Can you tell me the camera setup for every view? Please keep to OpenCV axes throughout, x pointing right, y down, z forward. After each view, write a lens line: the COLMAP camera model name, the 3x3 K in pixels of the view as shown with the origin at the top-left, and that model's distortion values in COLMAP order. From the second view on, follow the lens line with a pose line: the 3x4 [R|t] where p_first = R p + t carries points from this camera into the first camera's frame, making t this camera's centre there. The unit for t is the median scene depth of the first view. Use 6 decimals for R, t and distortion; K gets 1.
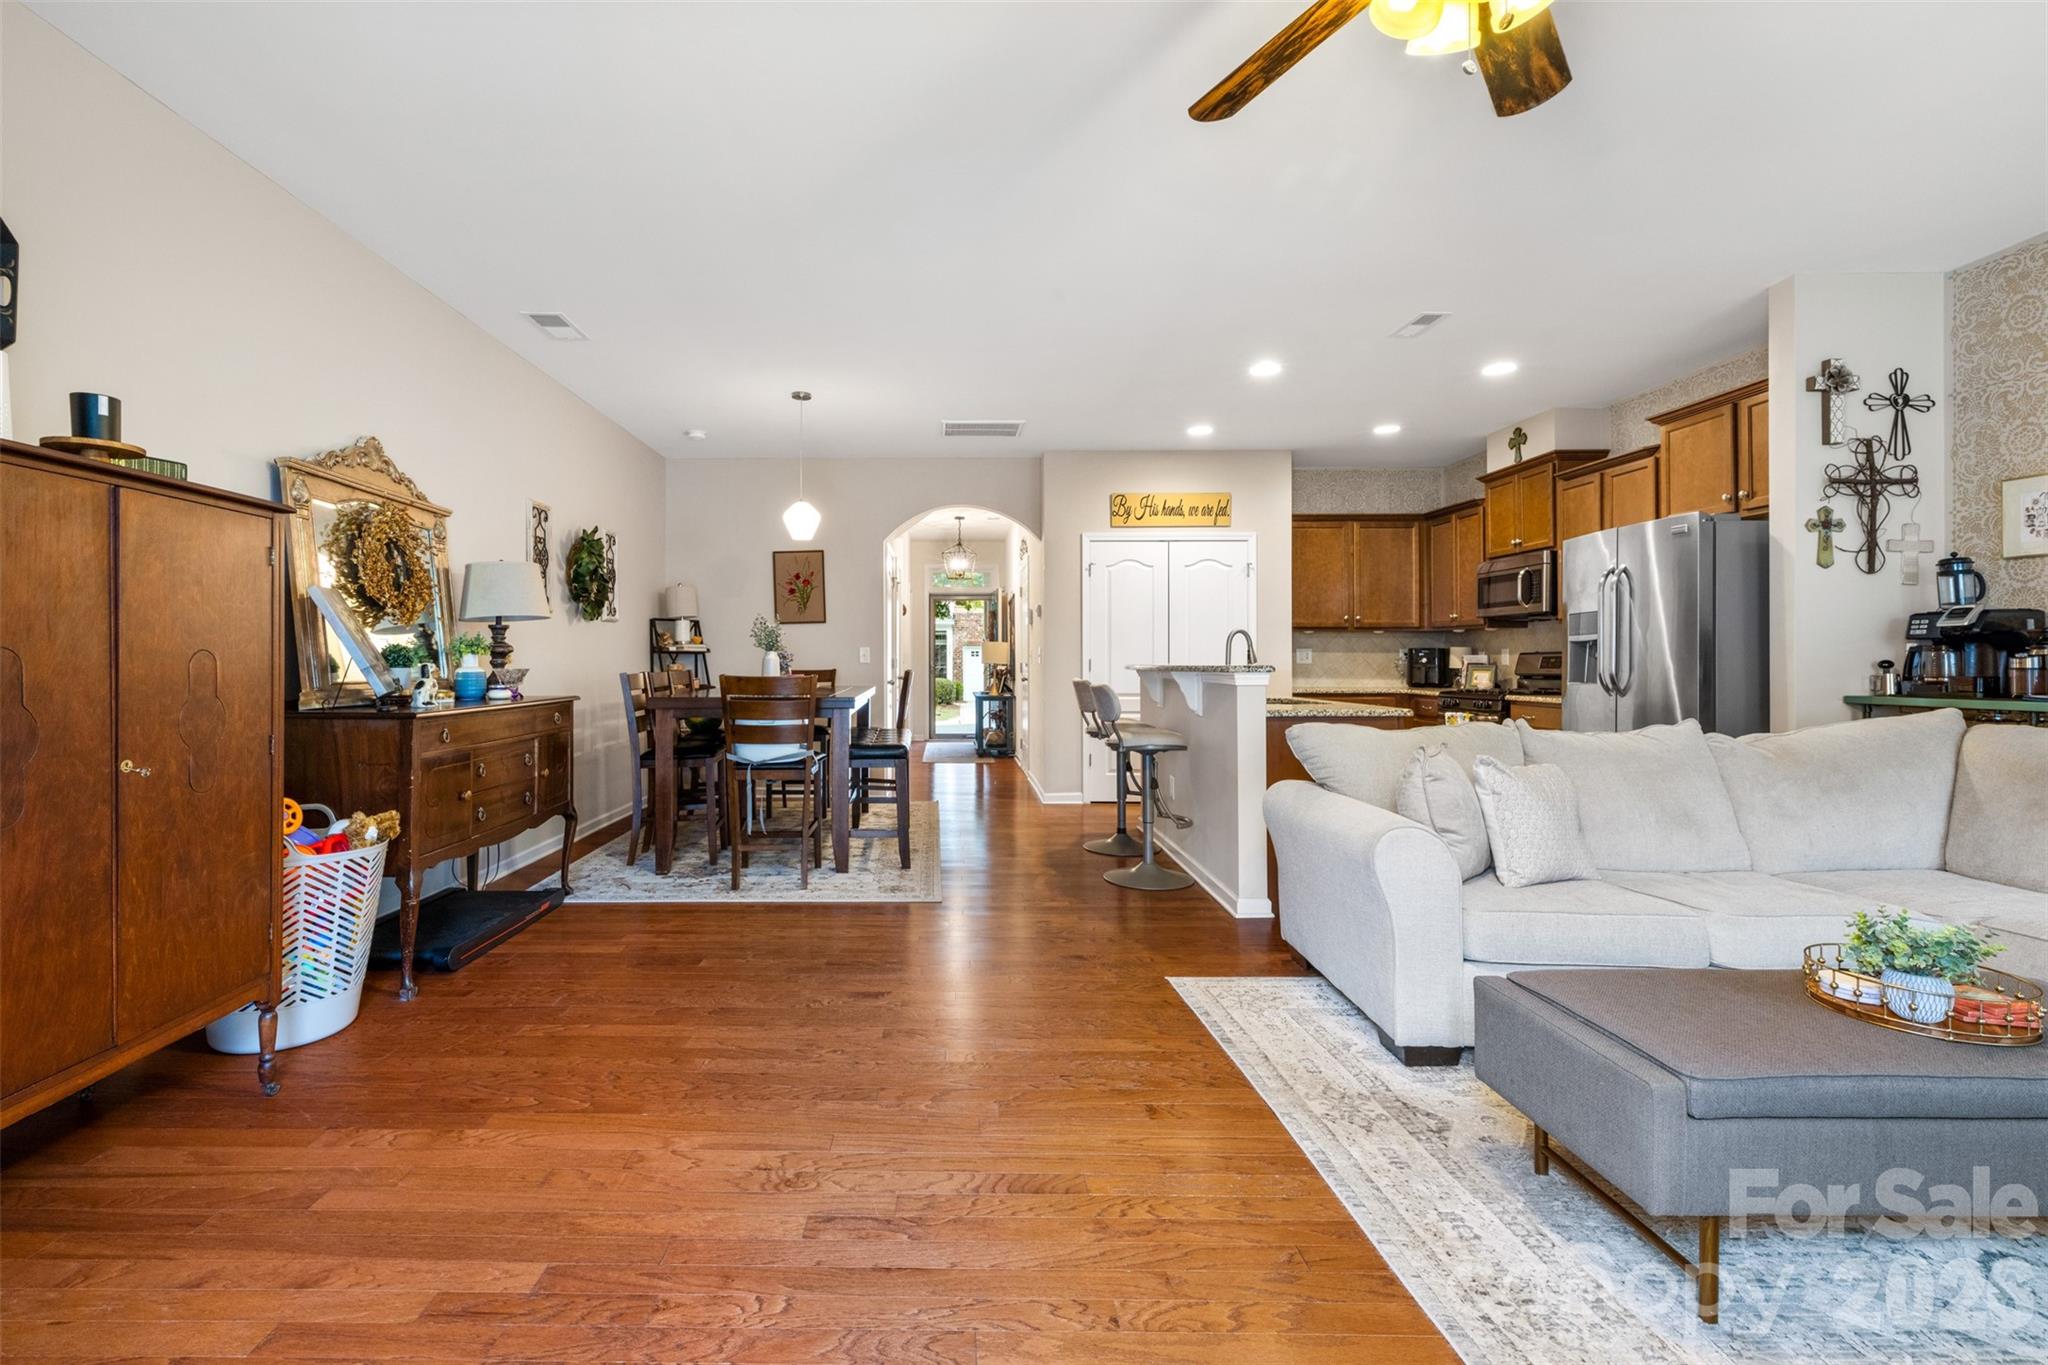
lens RADIAL K [[927.9, 0, 937.9], [0, 927.9, 658.8], [0, 0, 1]] dist [-0.000221, -0.001596]
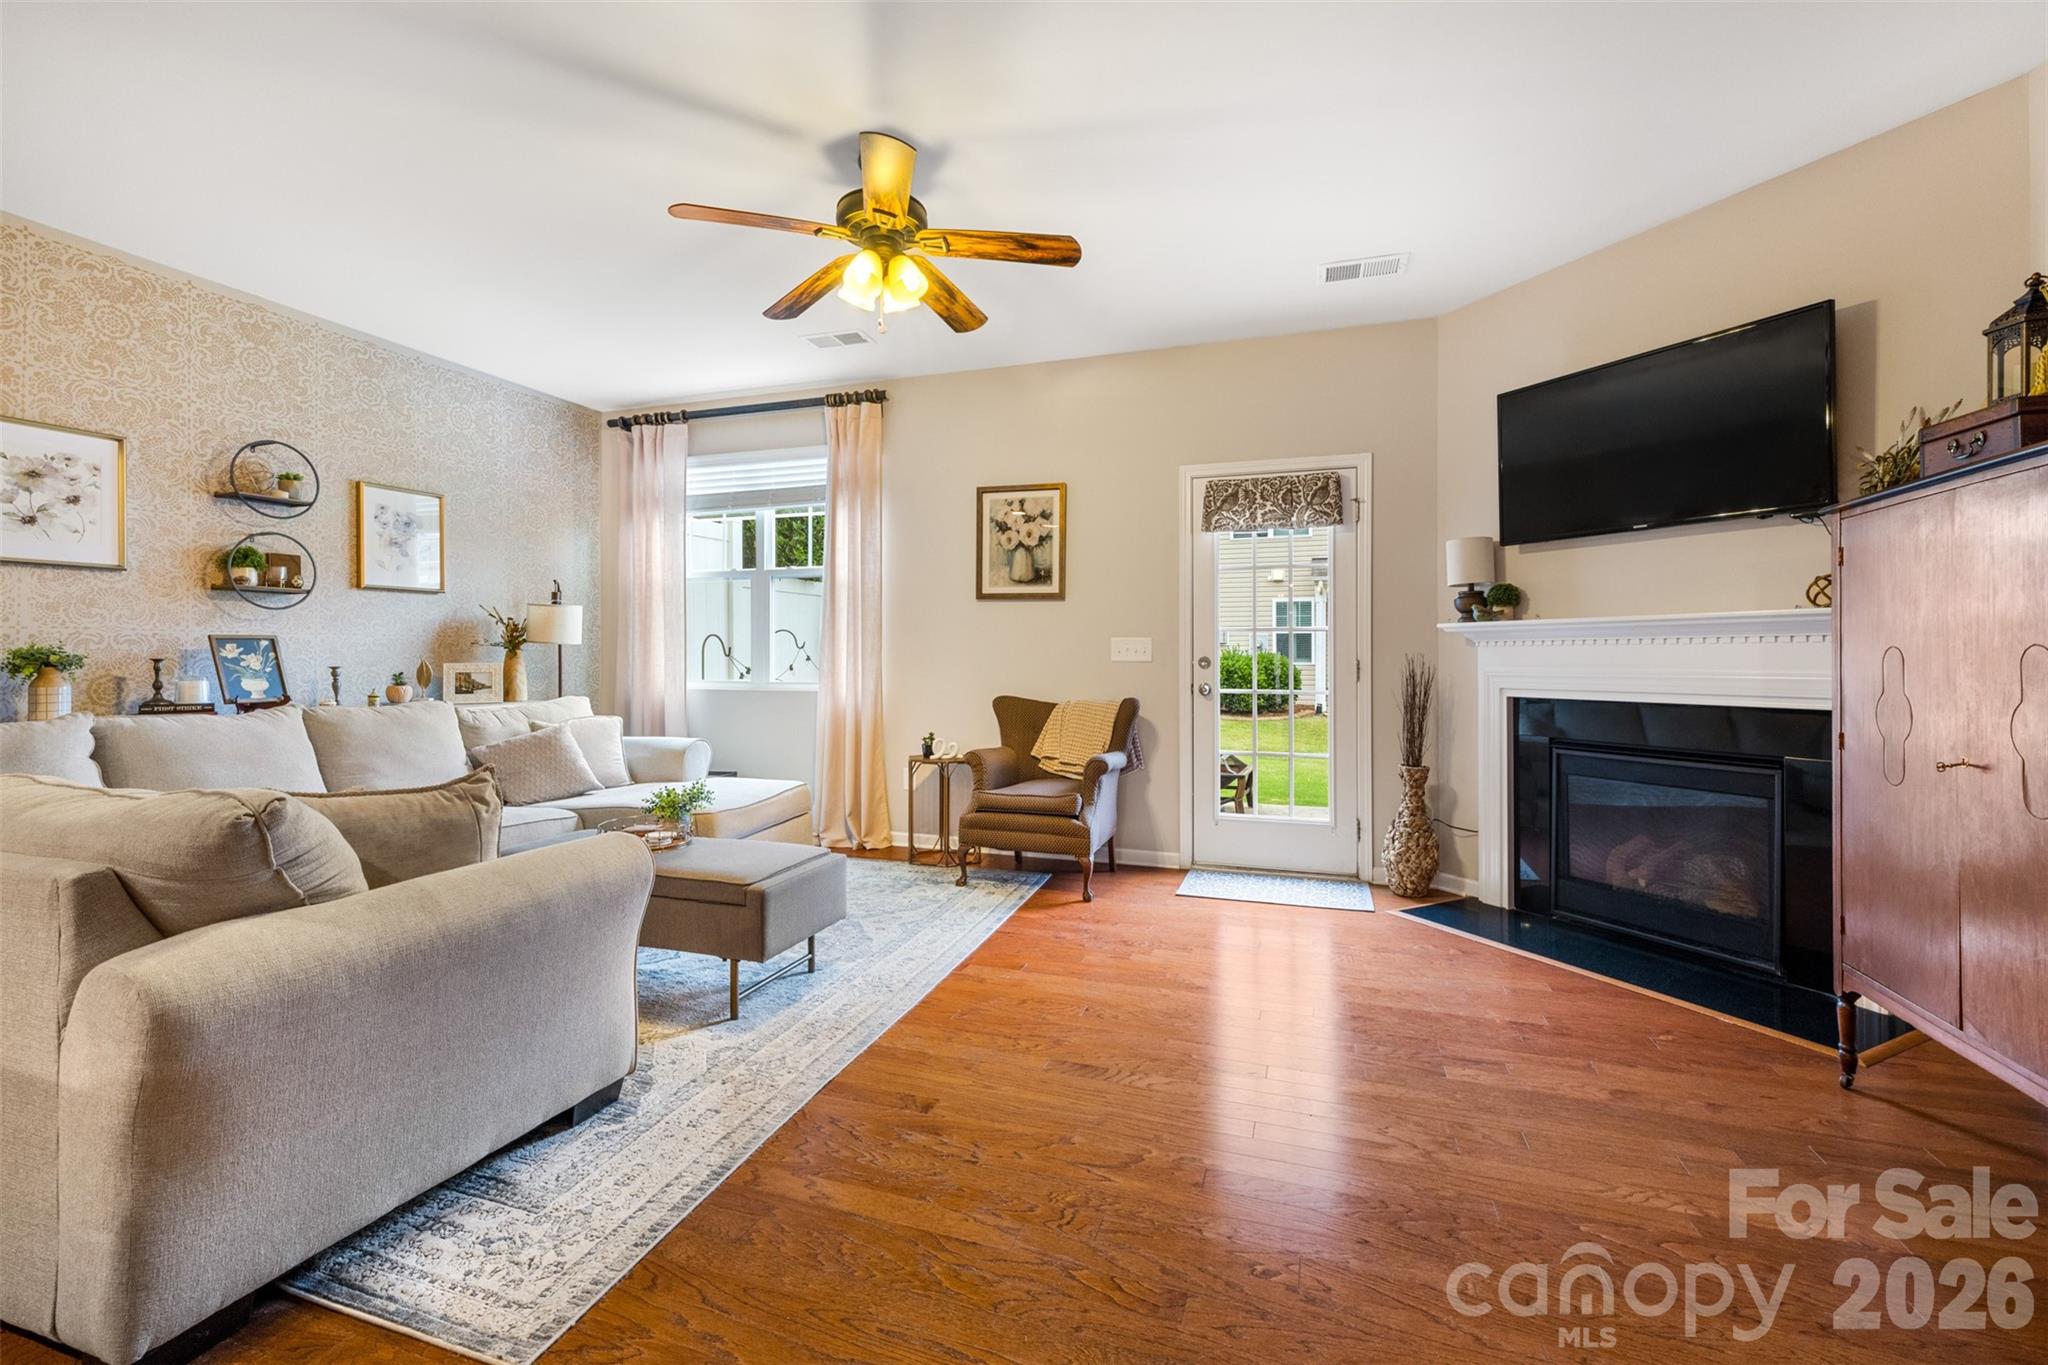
lens RADIAL K [[870.7, 0, 1018.8], [0, 870.7, 653.6], [0, 0, 1]] dist [-0.000084, 0.000544]
pose [[-0.950085, 0.000309, 0.311992, -0.069050], [-0.001170, 0.999989, -0.004552, 0.000922], [-0.311990, -0.004689, -0.950074, 0.826589]]
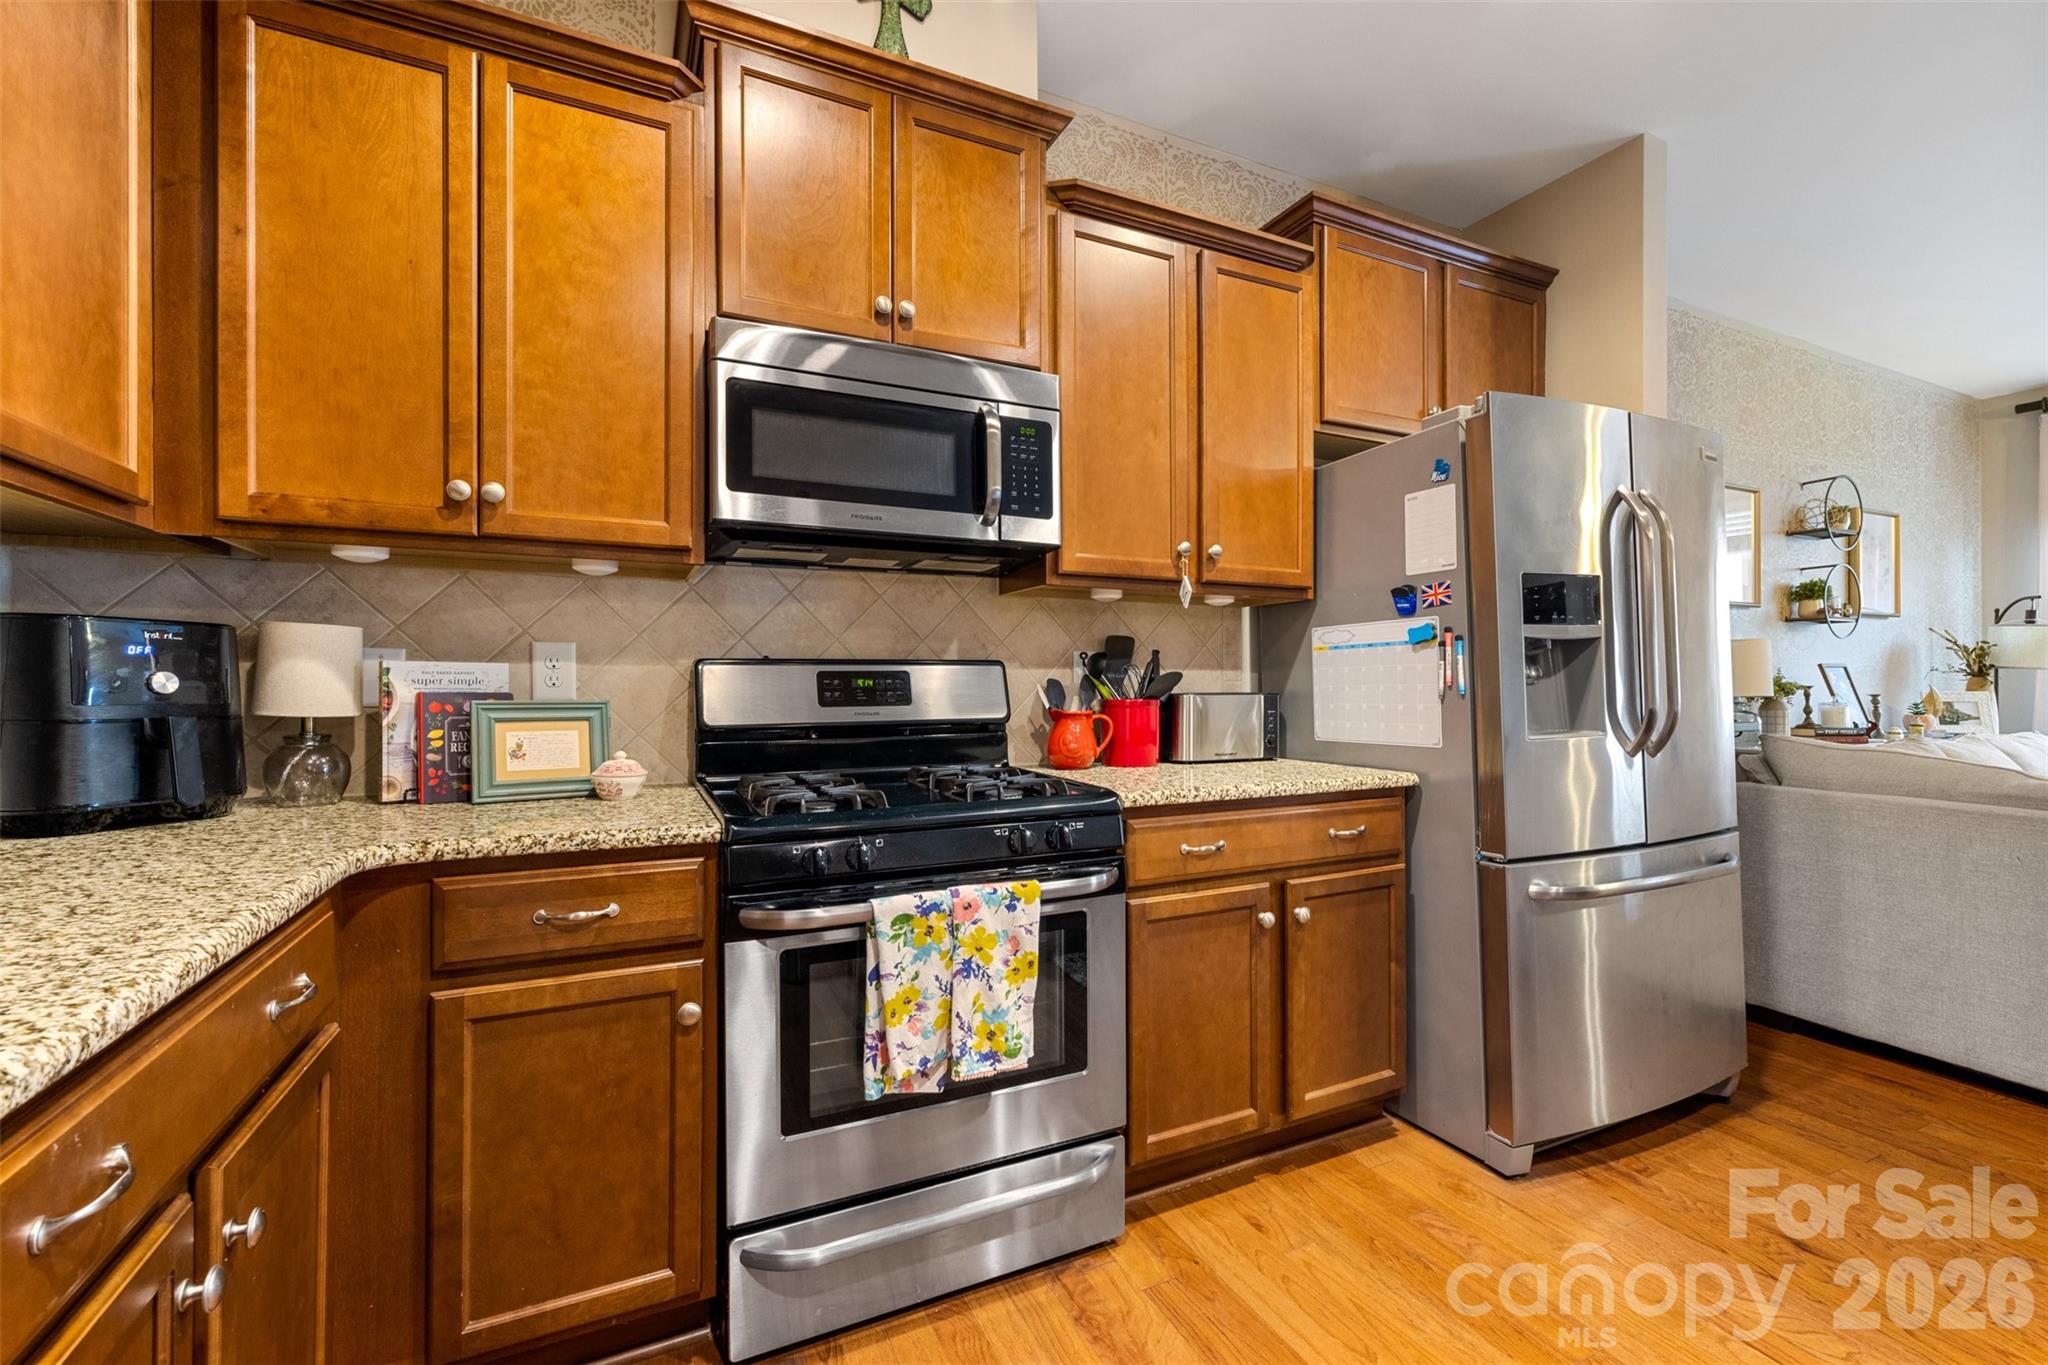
lens RADIAL K [[870.7, 0, 1026.8], [0, 870.7, 691.1], [0, 0, 1]] dist [-0.000084, 0.000544]
pose [[-0.440406, -0.006220, 0.897777, 0.404654], [-0.002741, 0.999981, 0.005583, 0.004470], [-0.897795, -0.000002, -0.440415, 1.312572]]
